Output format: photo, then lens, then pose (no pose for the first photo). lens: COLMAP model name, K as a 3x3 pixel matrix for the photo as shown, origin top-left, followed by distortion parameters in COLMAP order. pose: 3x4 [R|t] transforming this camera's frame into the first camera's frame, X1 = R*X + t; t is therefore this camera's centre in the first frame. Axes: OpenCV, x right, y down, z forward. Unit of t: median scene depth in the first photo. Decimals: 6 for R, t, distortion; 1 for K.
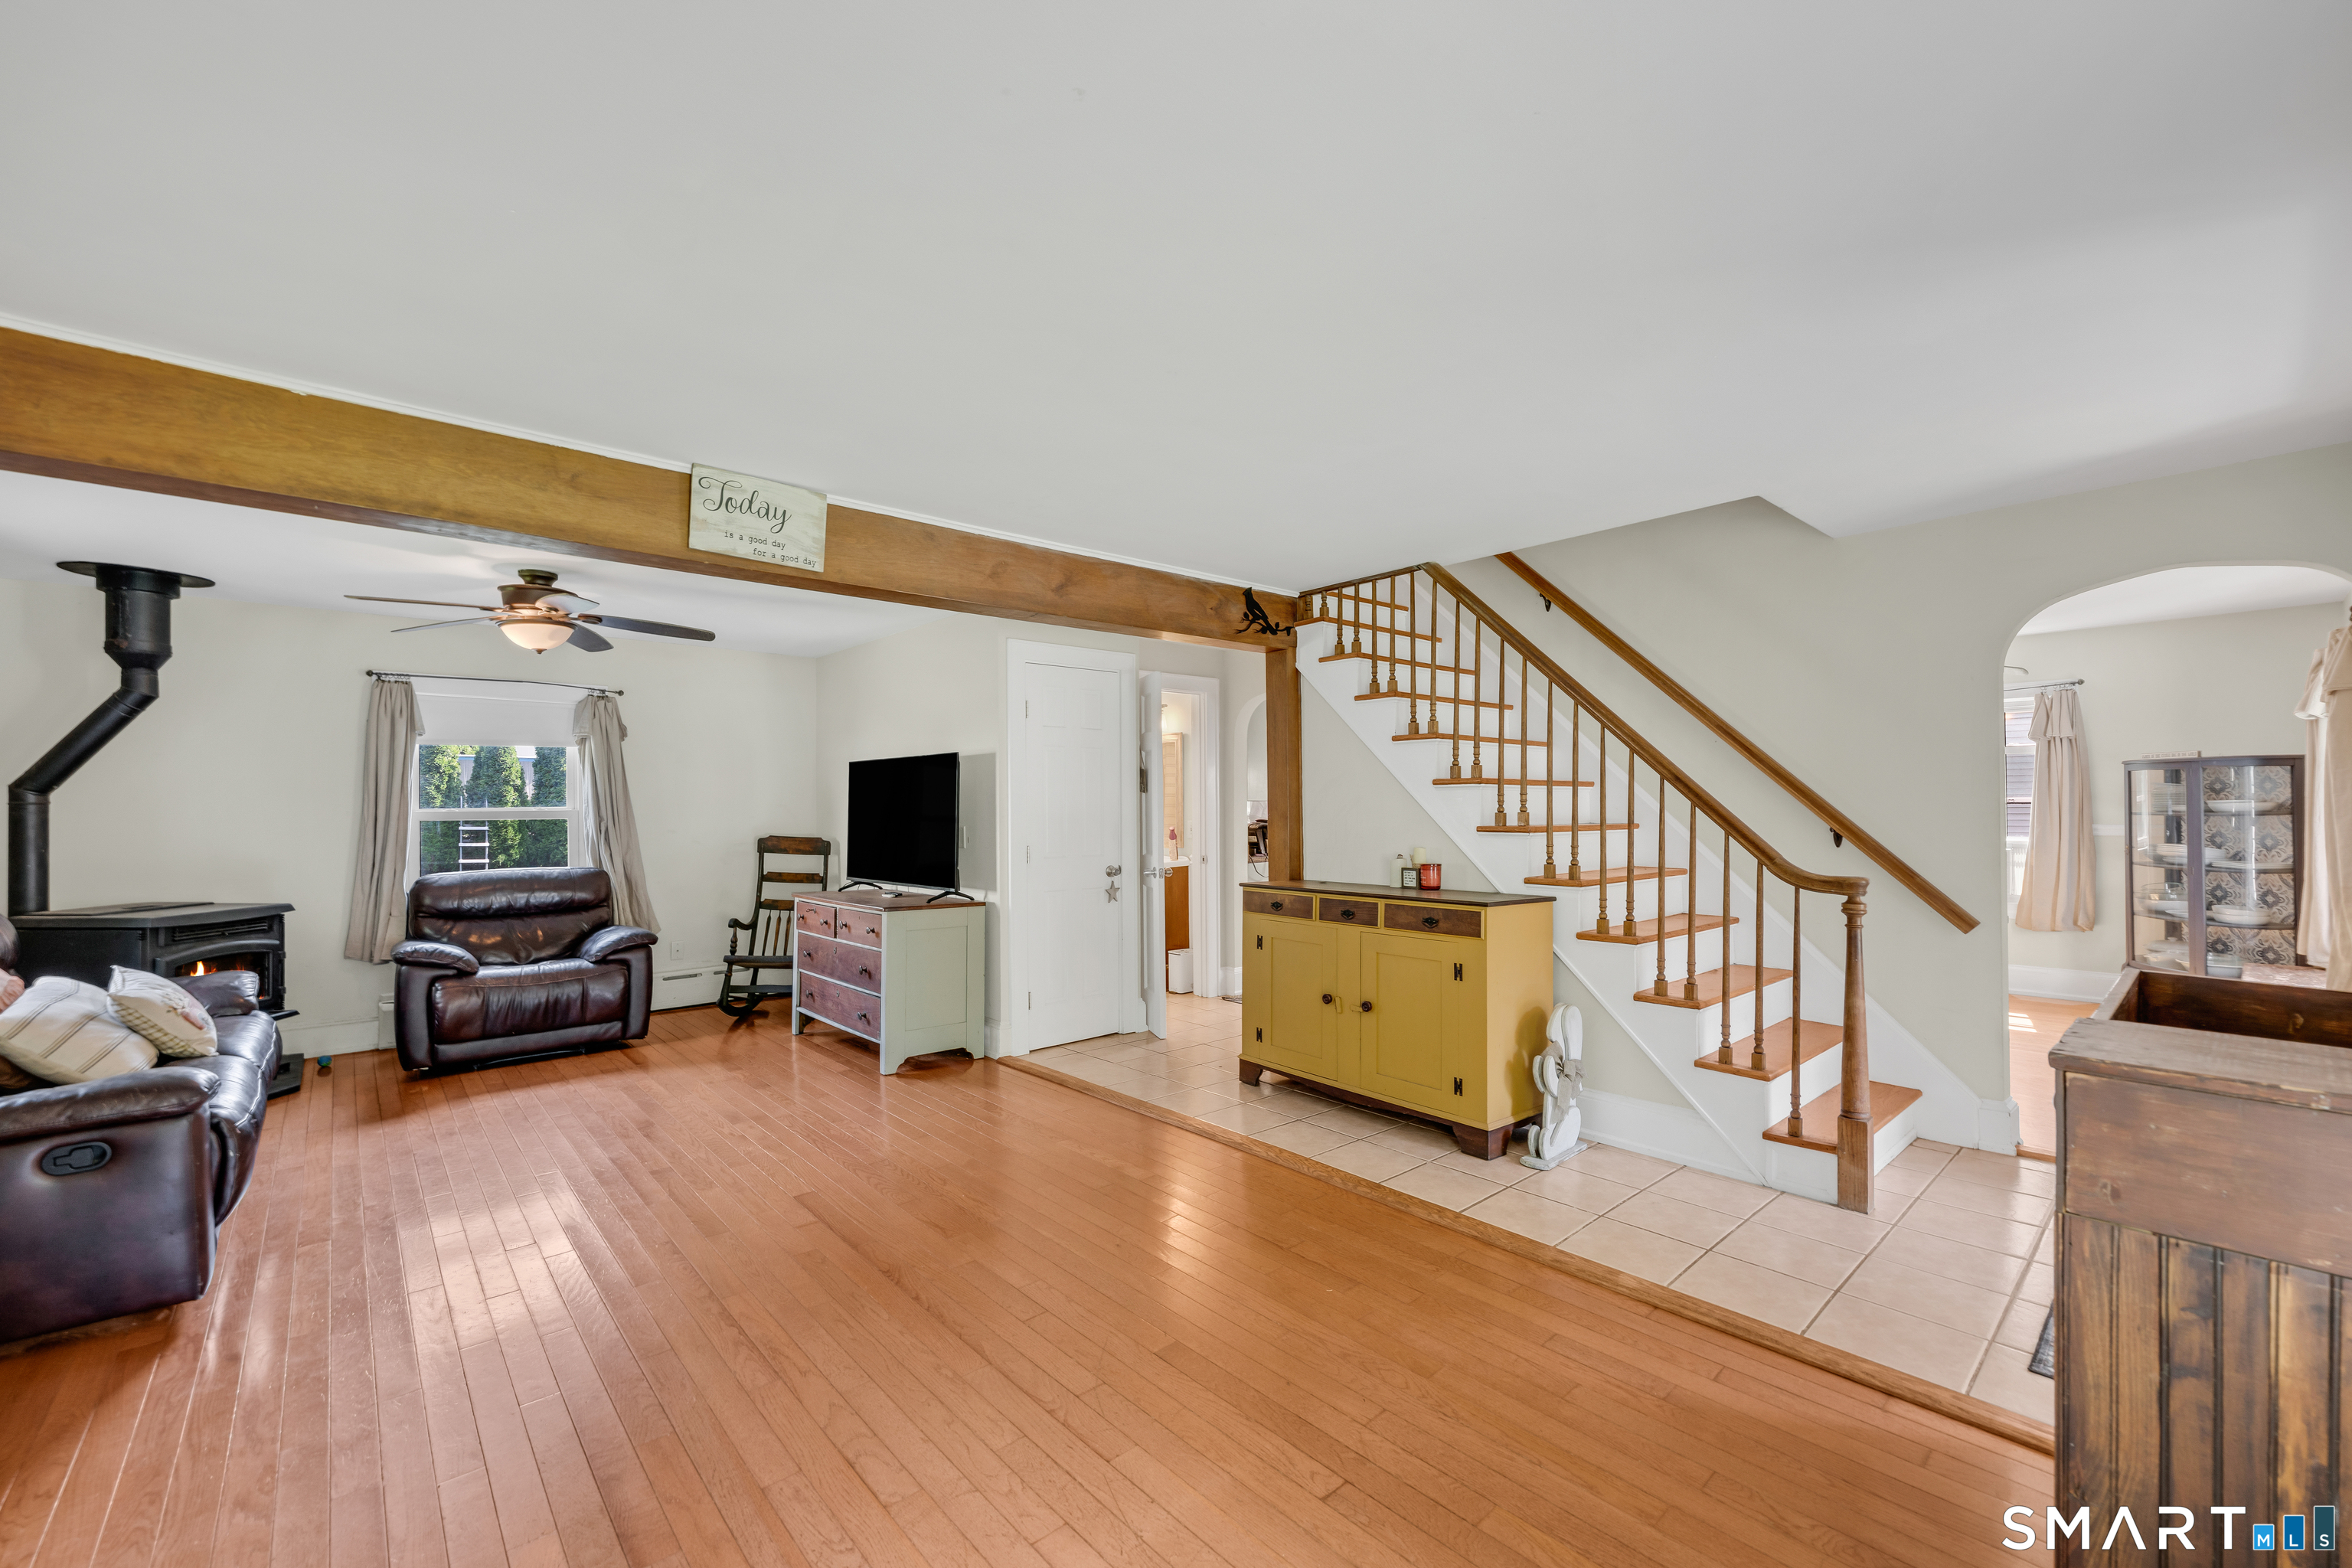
lens RADIAL K [[935.2, 0, 1158.6], [0, 935.2, 808.1], [0, 0, 1]] dist [-0.001187, -0.000312]
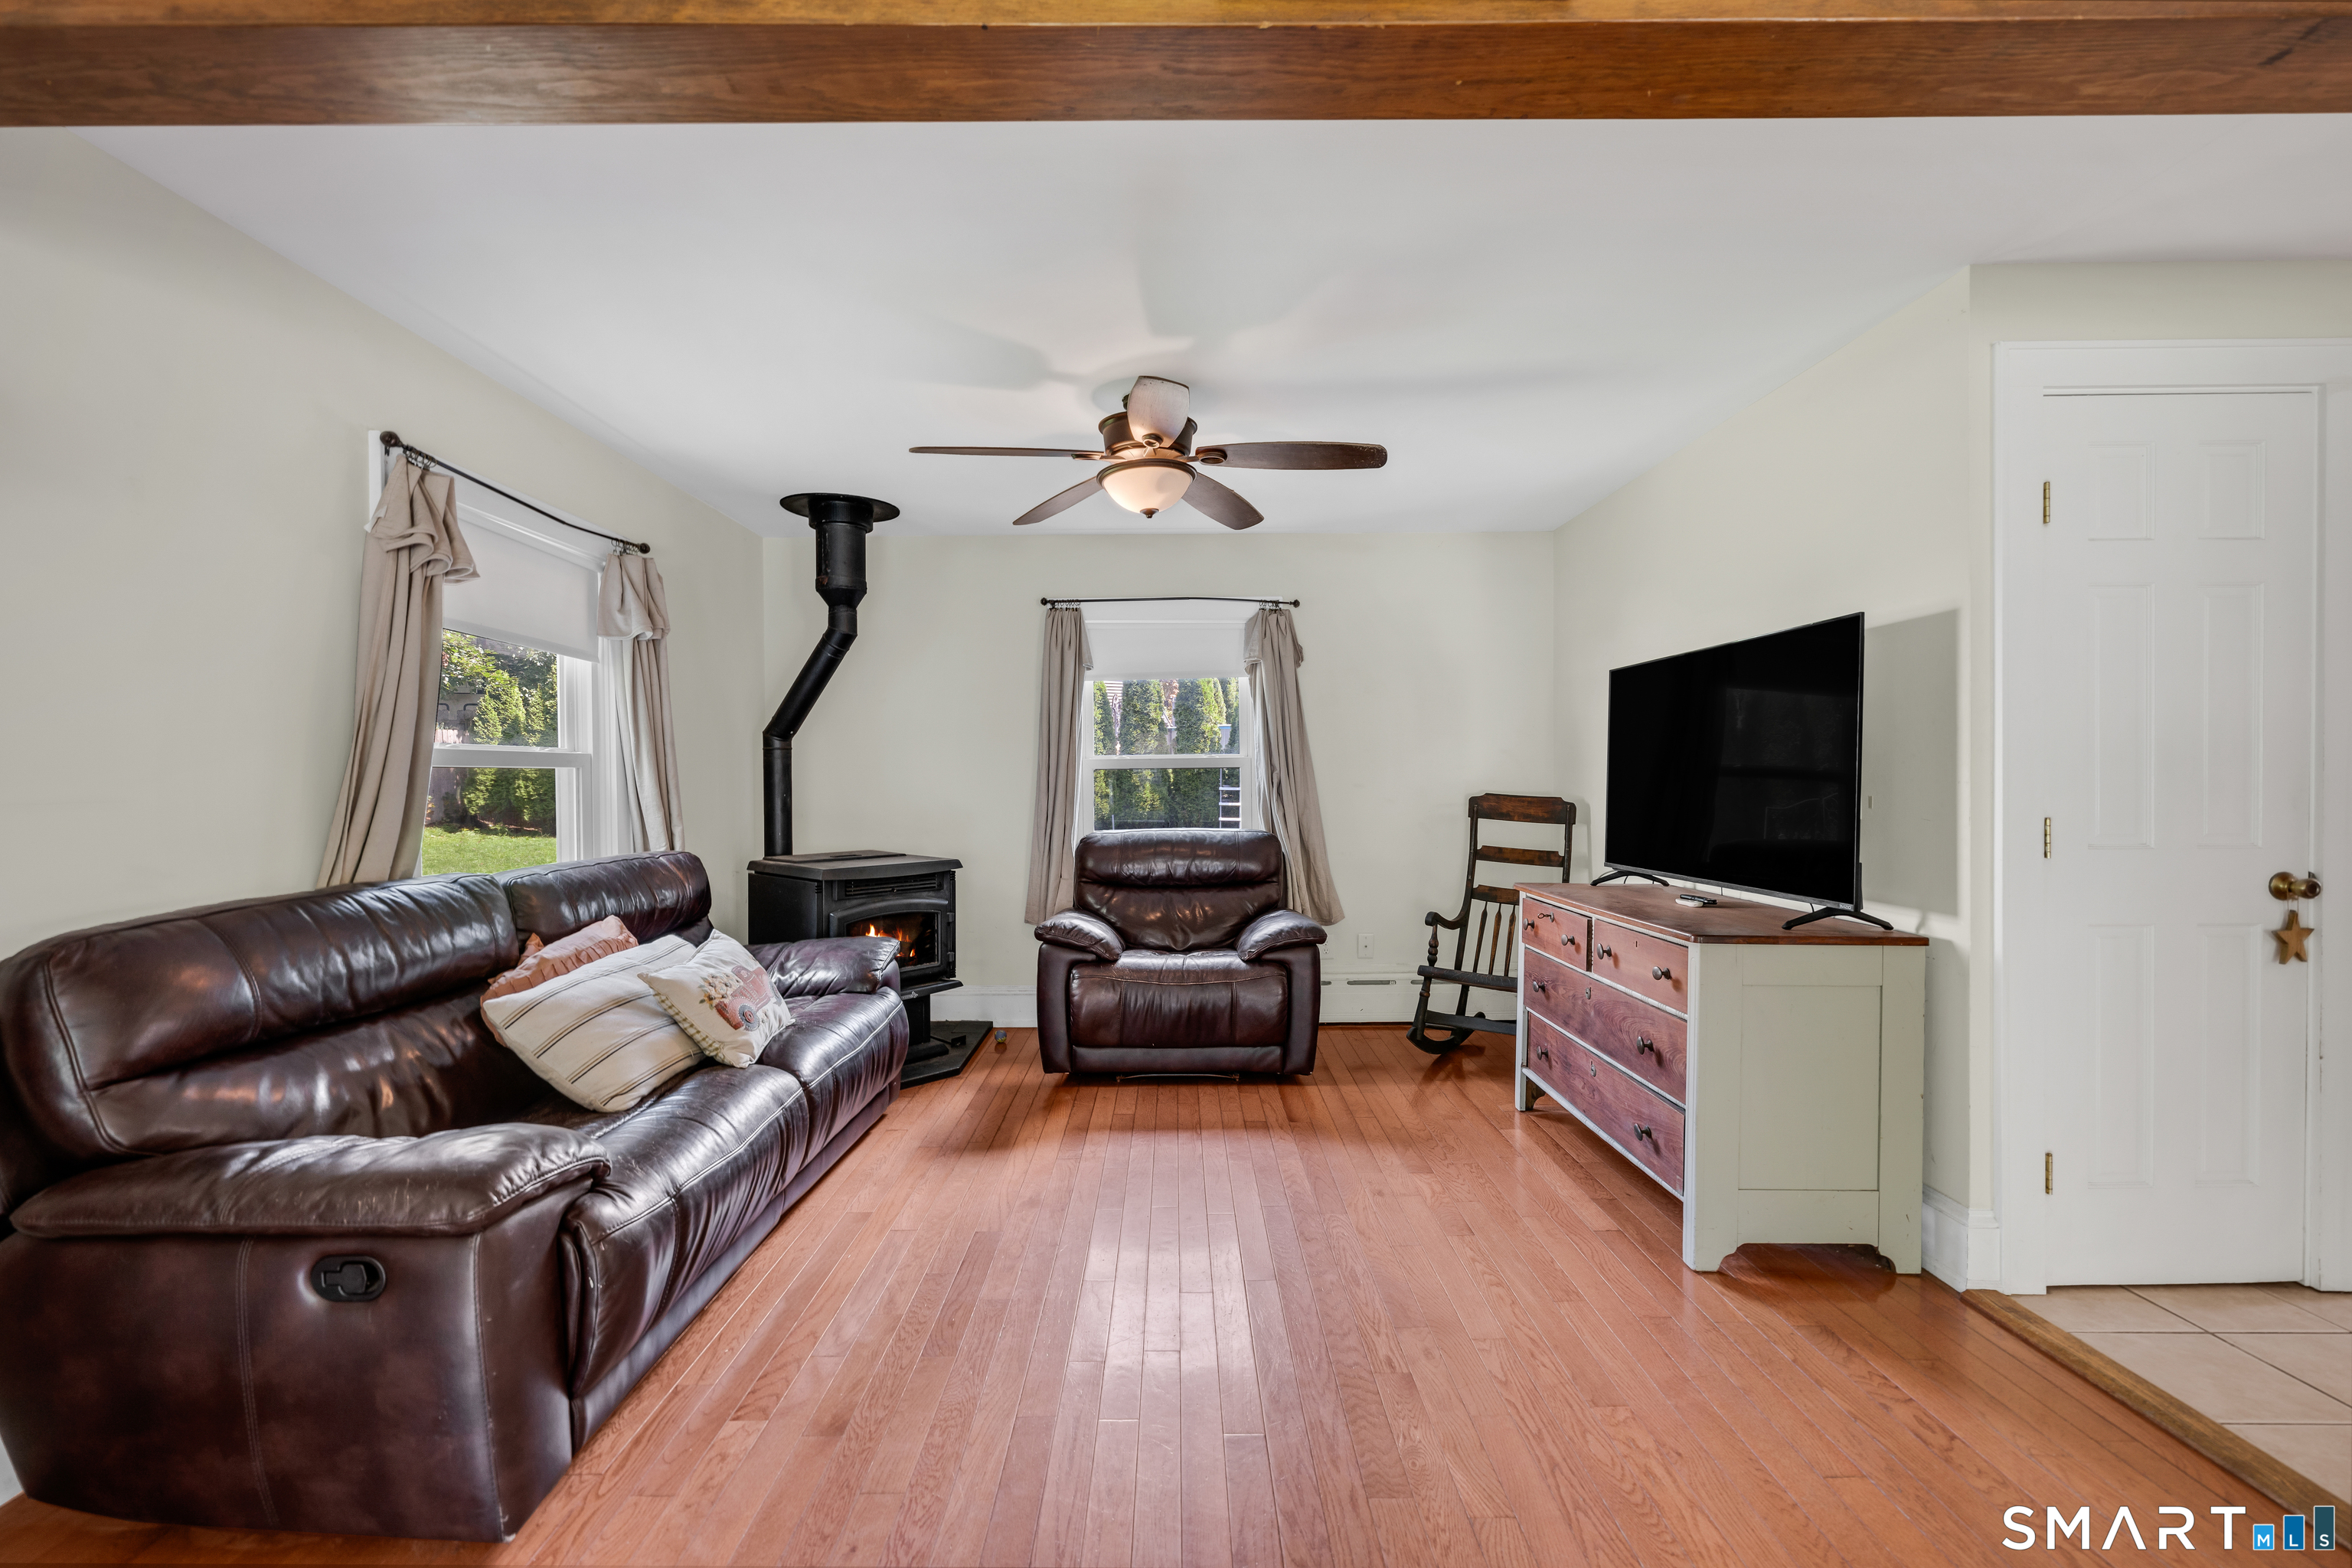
lens RADIAL K [[994.8, 0, 1166.4], [0, 994.8, 786.1], [0, 0, 1]] dist [-0.008767, -0.000766]
pose [[0.753194, 0.007102, -0.657760, -0.148042], [0.000874, 0.999930, 0.011798, 0.020021], [0.657798, -0.009461, 0.753135, 0.390204]]
